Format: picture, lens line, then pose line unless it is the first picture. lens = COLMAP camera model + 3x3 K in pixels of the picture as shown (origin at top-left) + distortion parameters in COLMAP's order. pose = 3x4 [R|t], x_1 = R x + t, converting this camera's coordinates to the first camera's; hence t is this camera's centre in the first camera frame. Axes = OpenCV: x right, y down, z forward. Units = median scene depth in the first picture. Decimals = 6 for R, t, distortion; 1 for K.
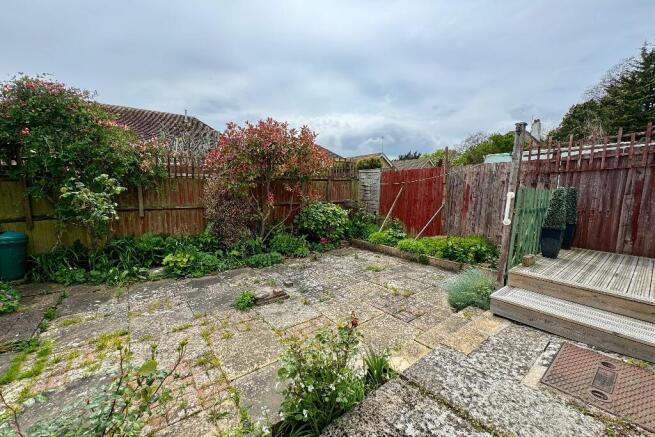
lens RADIAL K [[258.4, 0, 327.5], [0, 258.4, 218.5], [0, 0, 1]] dist [-0.000429, 0.000039]
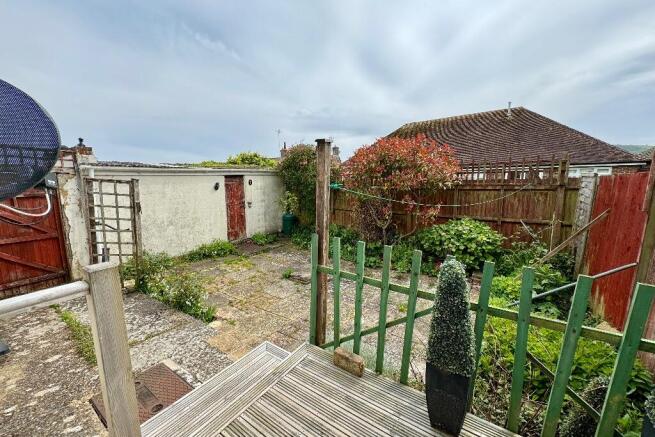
lens RADIAL K [[258.4, 0, 327.5], [0, 258.4, 218.5], [0, 0, 1]] dist [-0.000429, 0.000039]
pose [[0.294754, 0.125378, -0.947312, 1.330780], [-0.102180, 0.989806, 0.099209, -0.219207], [0.950094, 0.067554, 0.304560, 0.786385]]
